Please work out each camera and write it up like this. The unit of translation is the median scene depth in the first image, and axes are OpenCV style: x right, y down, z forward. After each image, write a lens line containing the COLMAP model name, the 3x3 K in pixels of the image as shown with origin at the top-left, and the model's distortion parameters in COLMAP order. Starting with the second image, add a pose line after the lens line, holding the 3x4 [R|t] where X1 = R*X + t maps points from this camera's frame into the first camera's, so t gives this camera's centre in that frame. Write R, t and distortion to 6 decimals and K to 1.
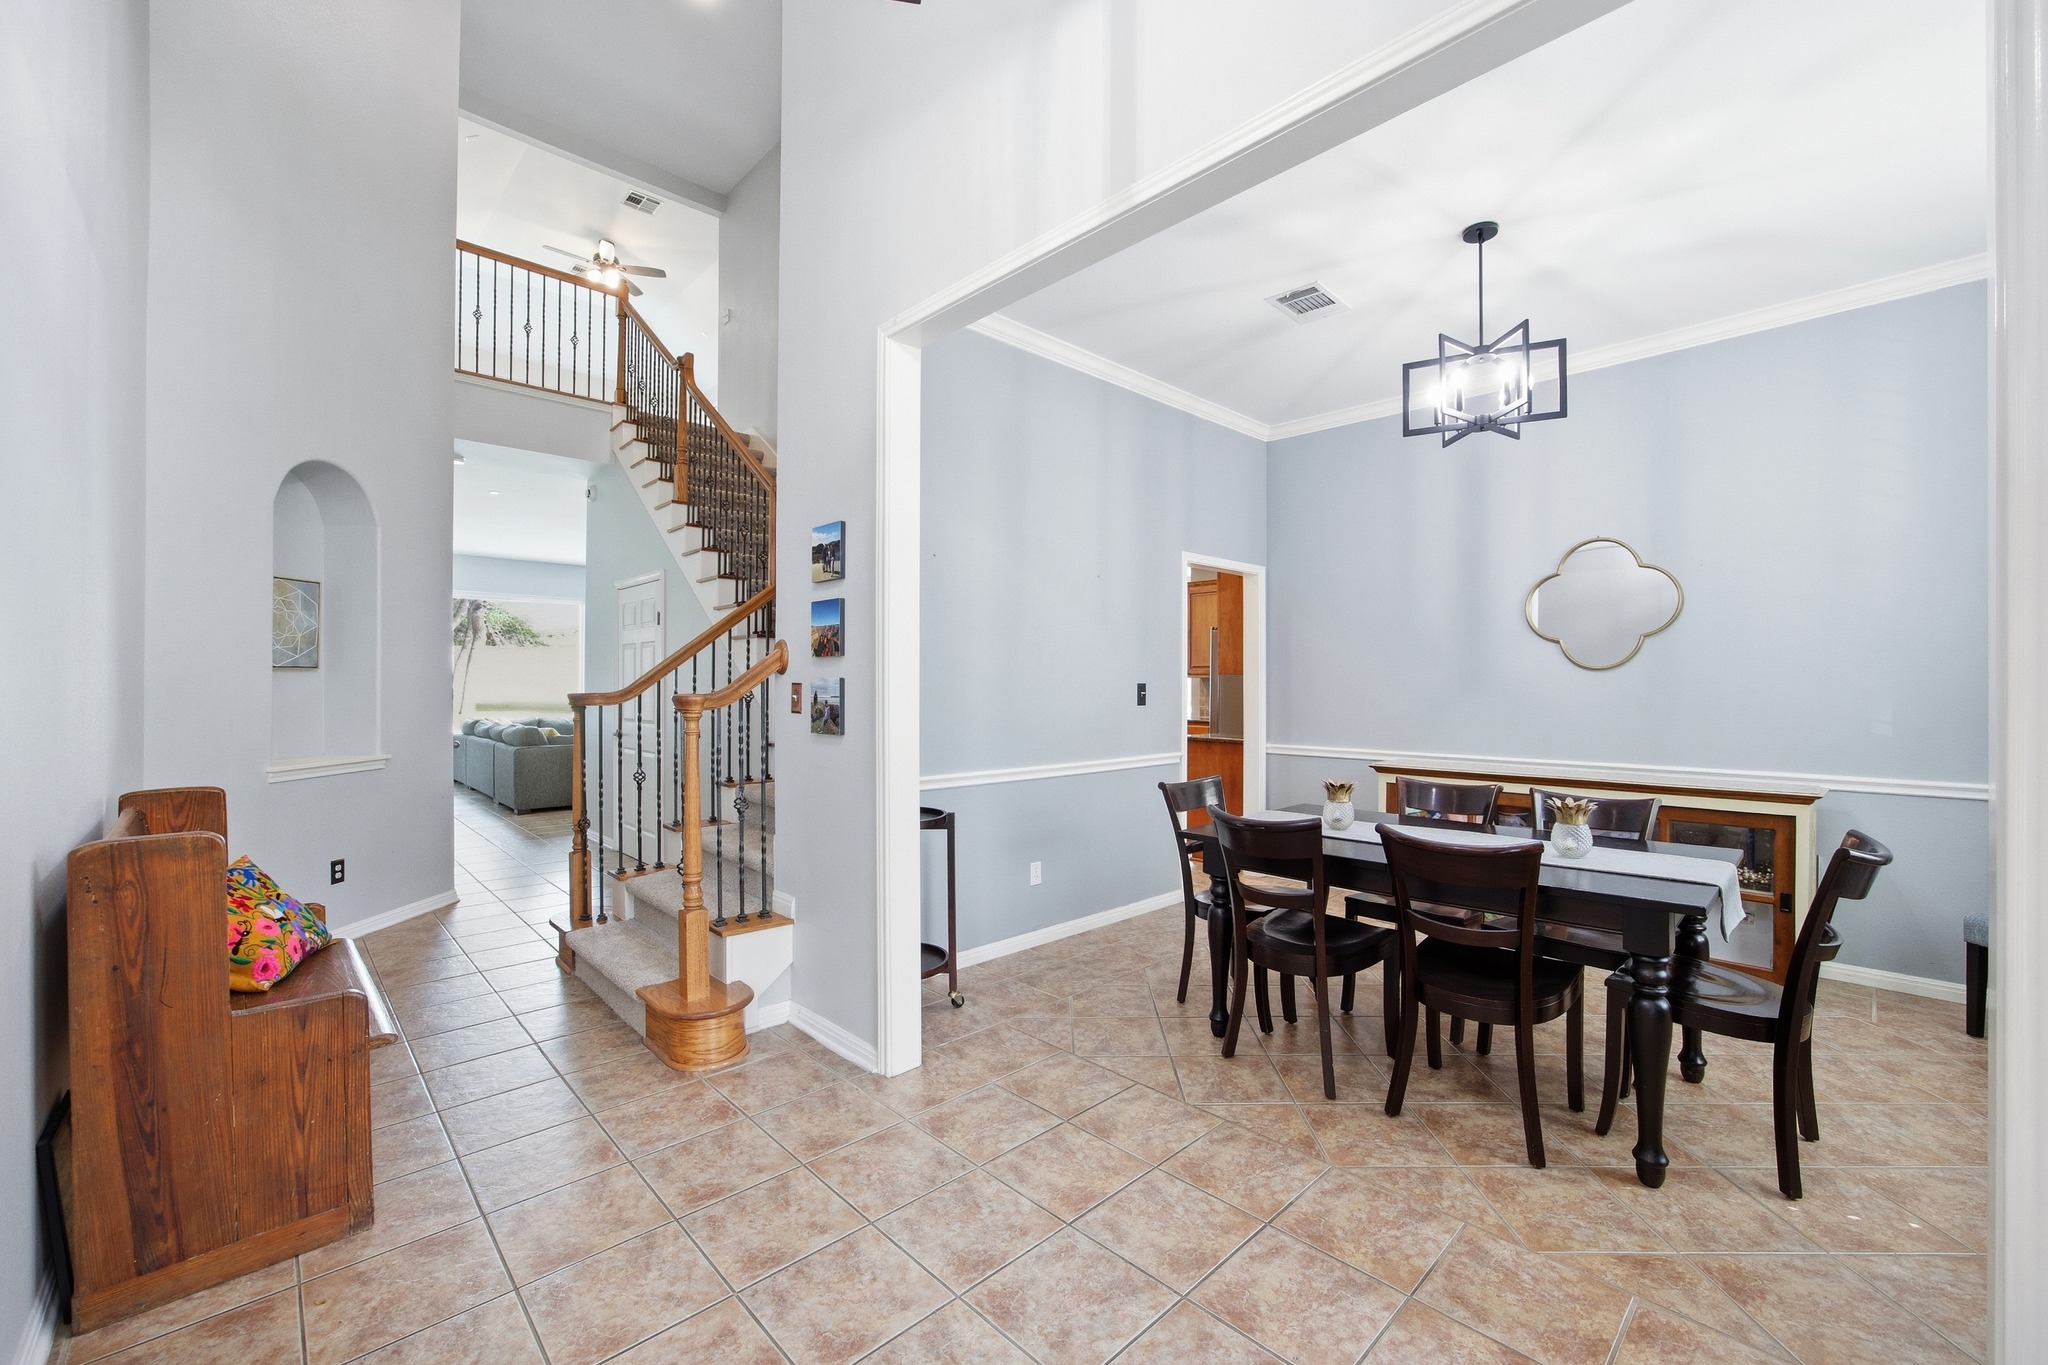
lens RADIAL K [[834.7, 0, 1033.0], [0, 834.7, 686.9], [0, 0, 1]] dist [-0.012729, 0.000324]
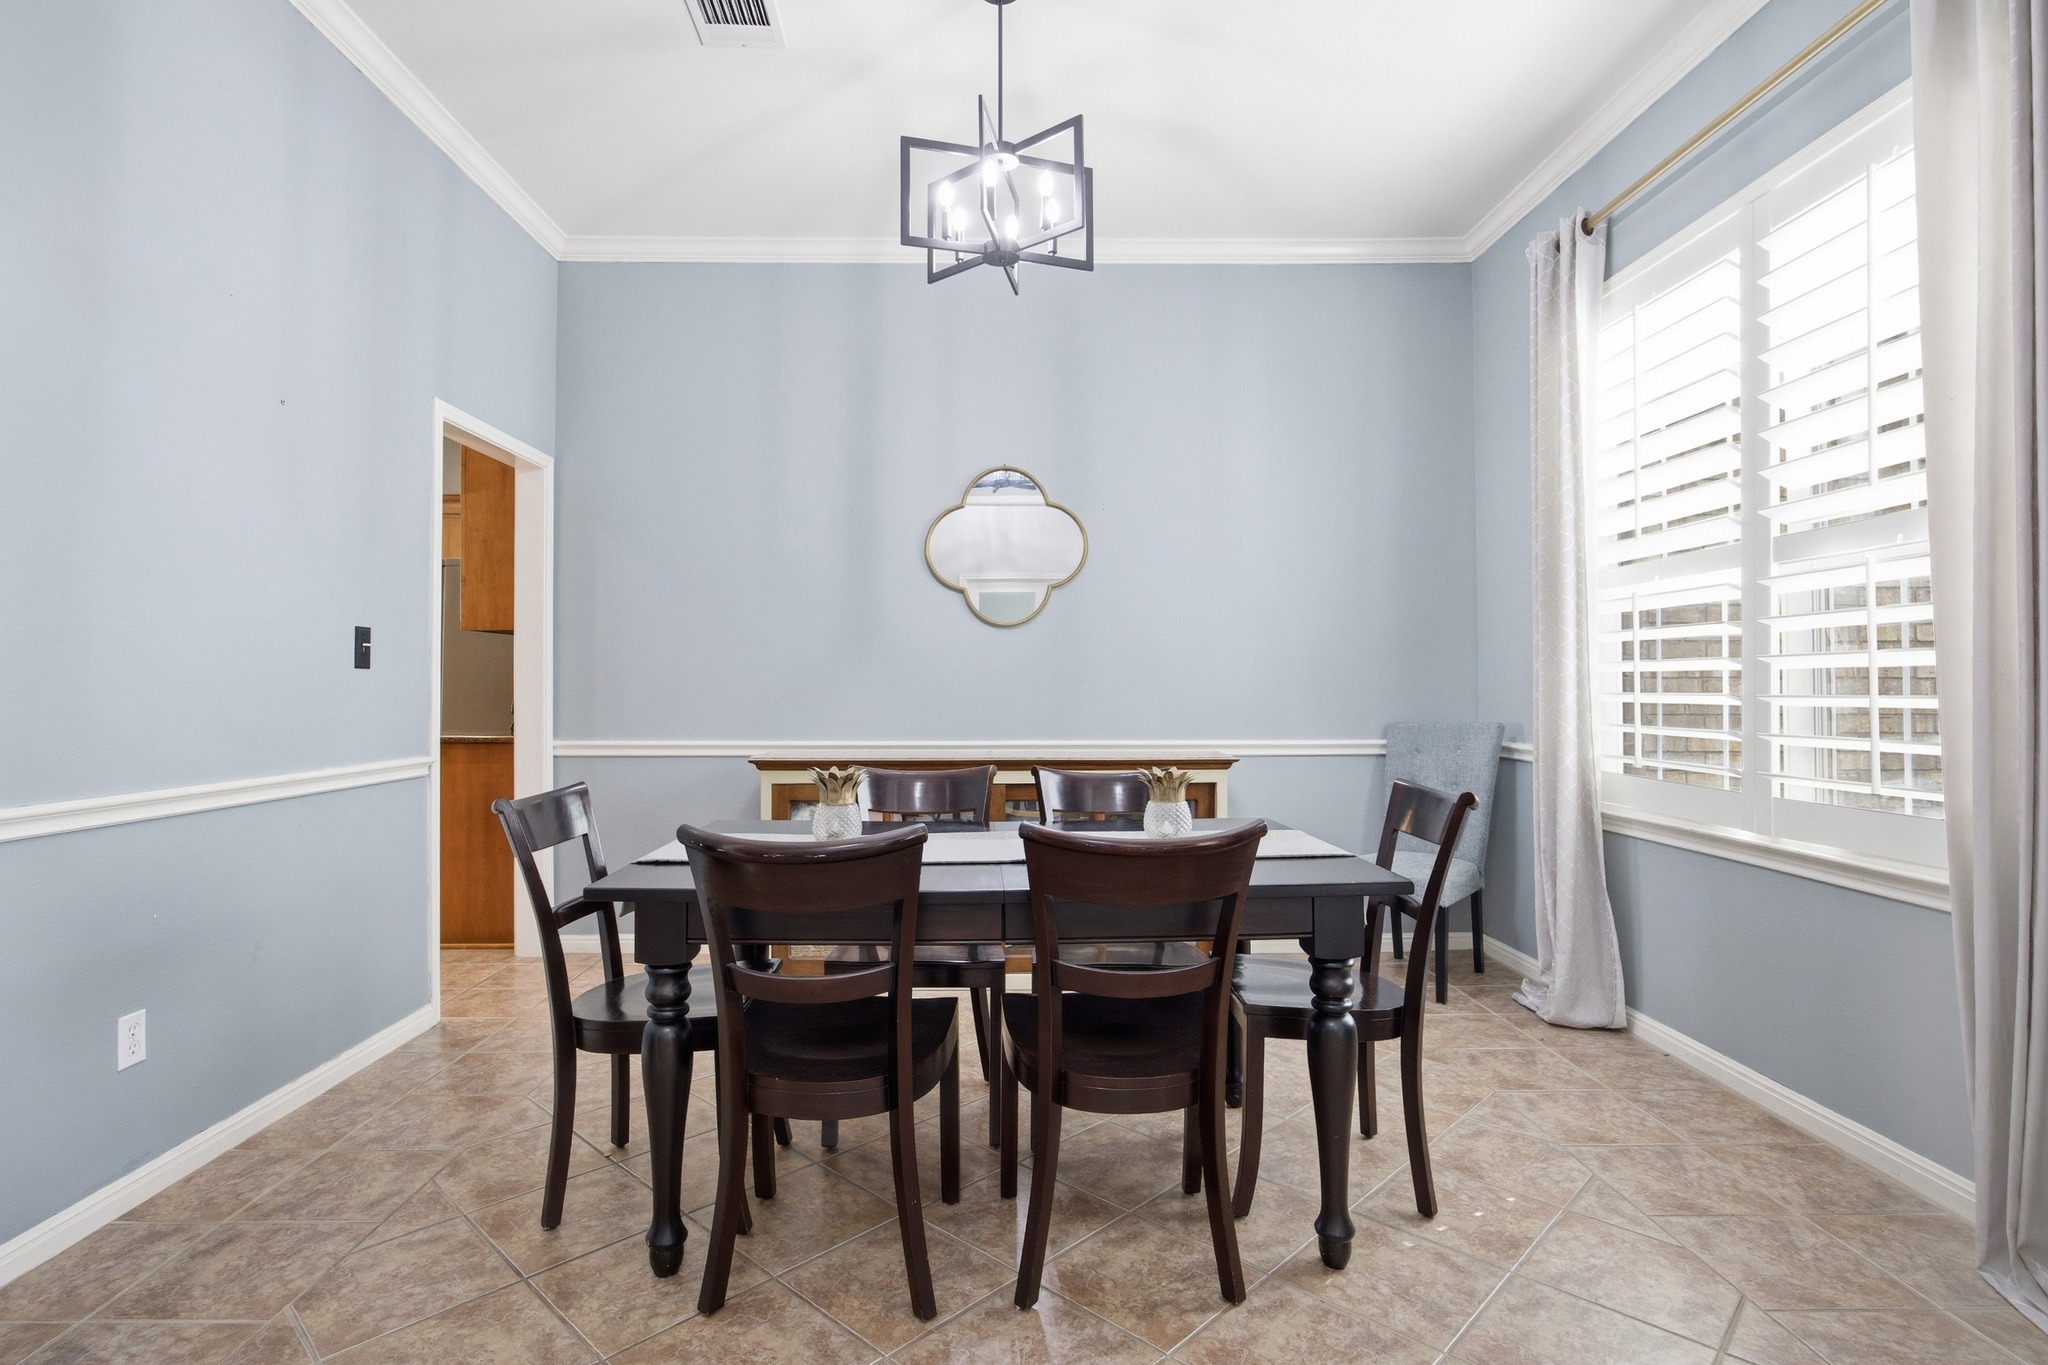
lens RADIAL K [[1045.9, 0, 1013.9], [0, 1045.9, 681.0], [0, 0, 1]] dist [-0.006855, 0.001162]
pose [[0.687377, 0.003644, 0.726292, -0.095532], [0.001509, 0.999978, -0.006445, 0.050891], [-0.726299, 0.005526, 0.687356, 0.366902]]
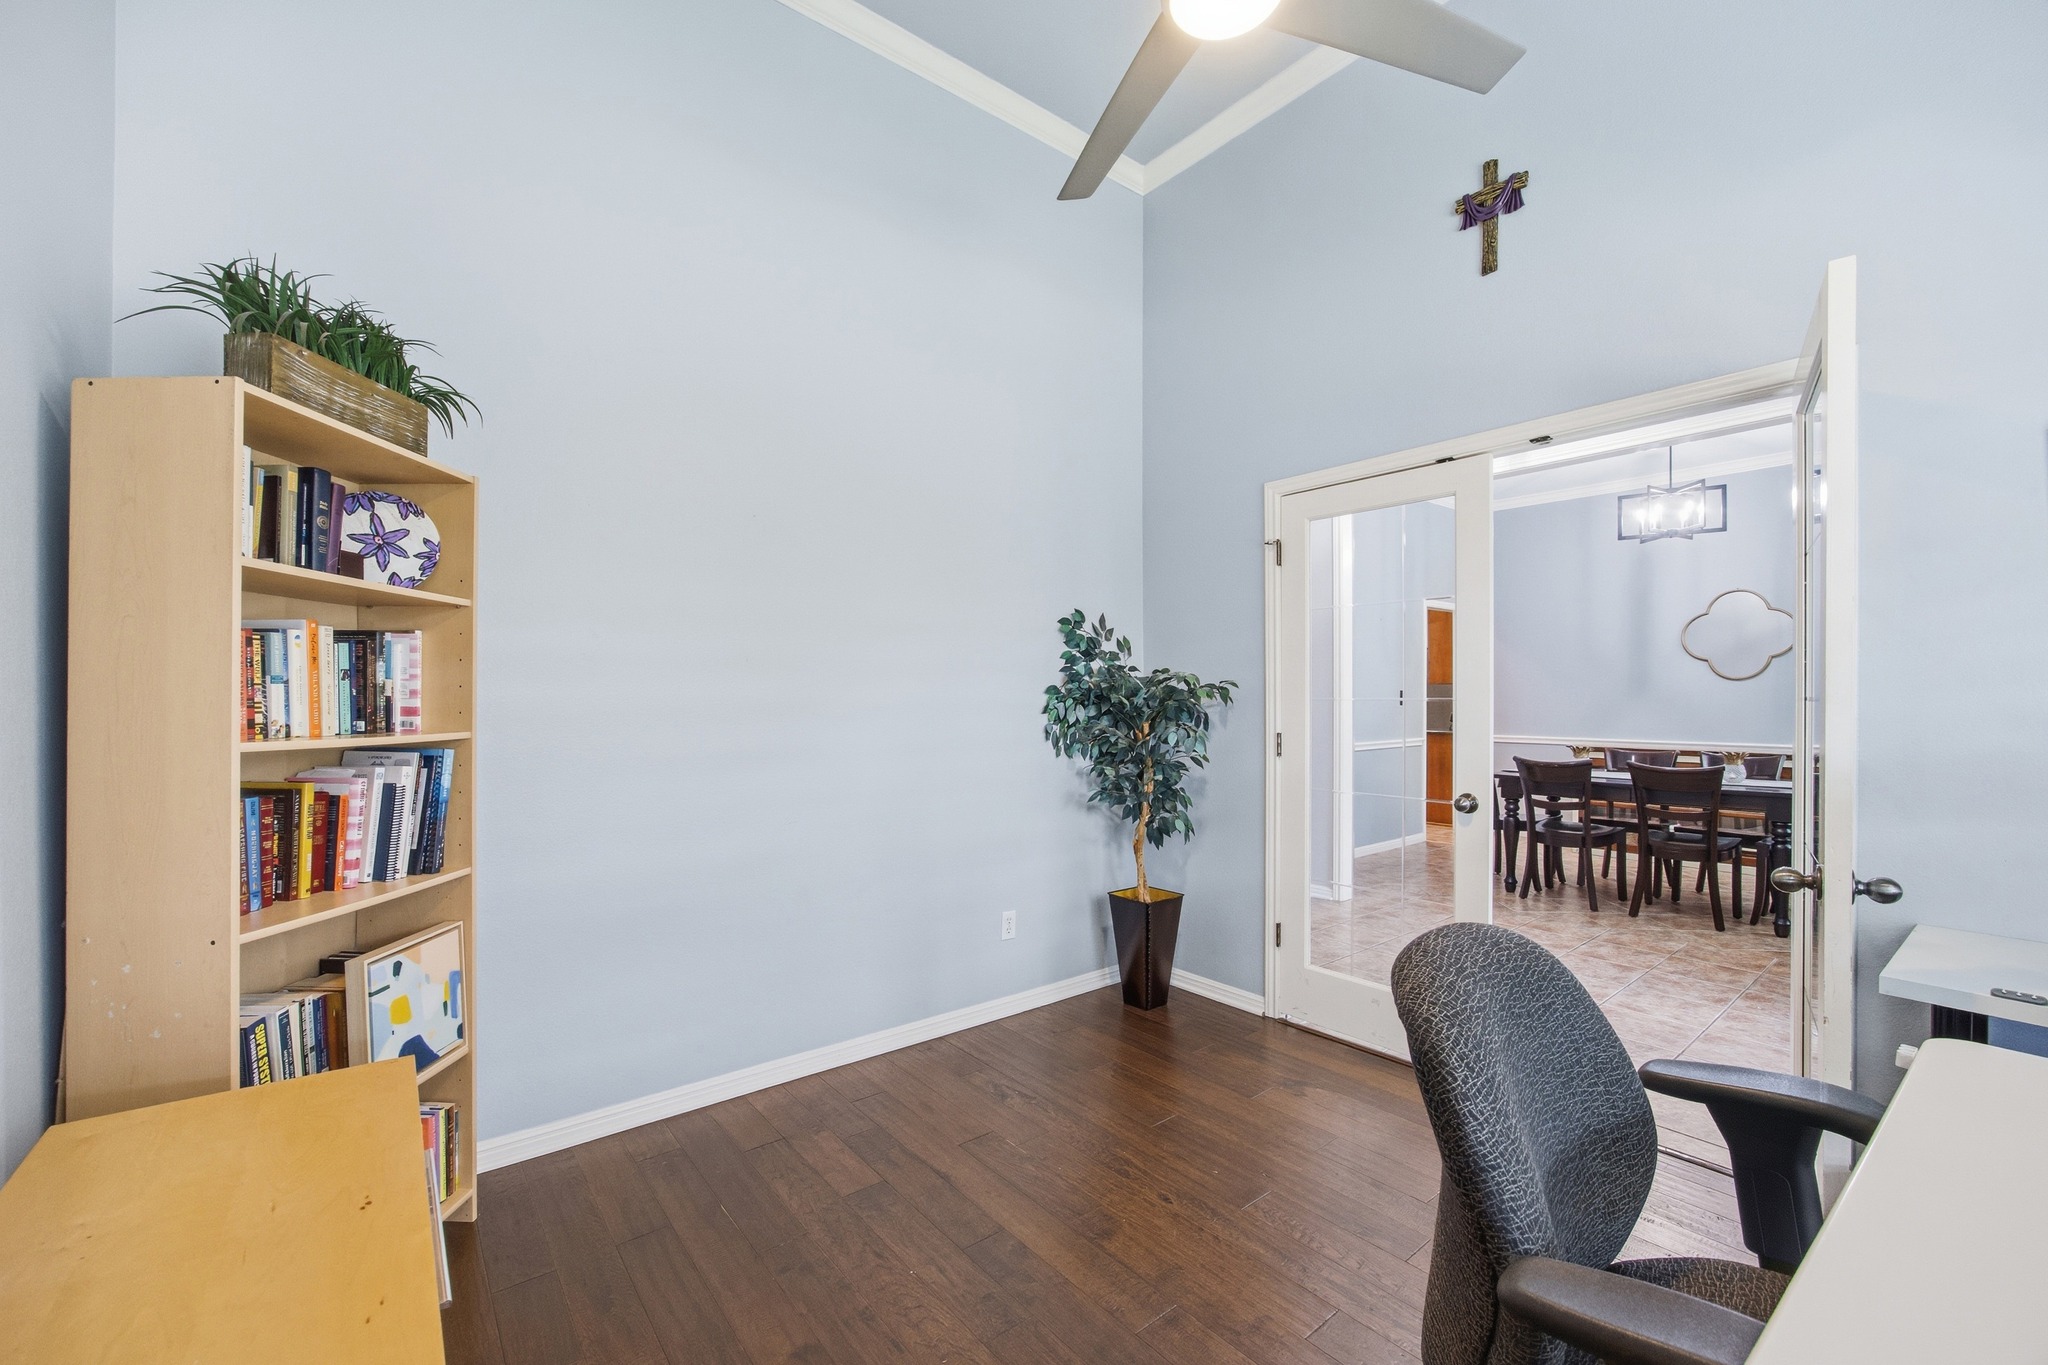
lens RADIAL K [[834.7, 0, 1001.5], [0, 834.7, 707.2], [0, 0, 1]] dist [-0.012729, 0.000324]
pose [[0.994440, -0.003518, -0.105246, -0.611912], [0.004700, 0.999929, 0.010991, 0.007377], [0.105200, -0.011424, 0.994385, -0.784446]]
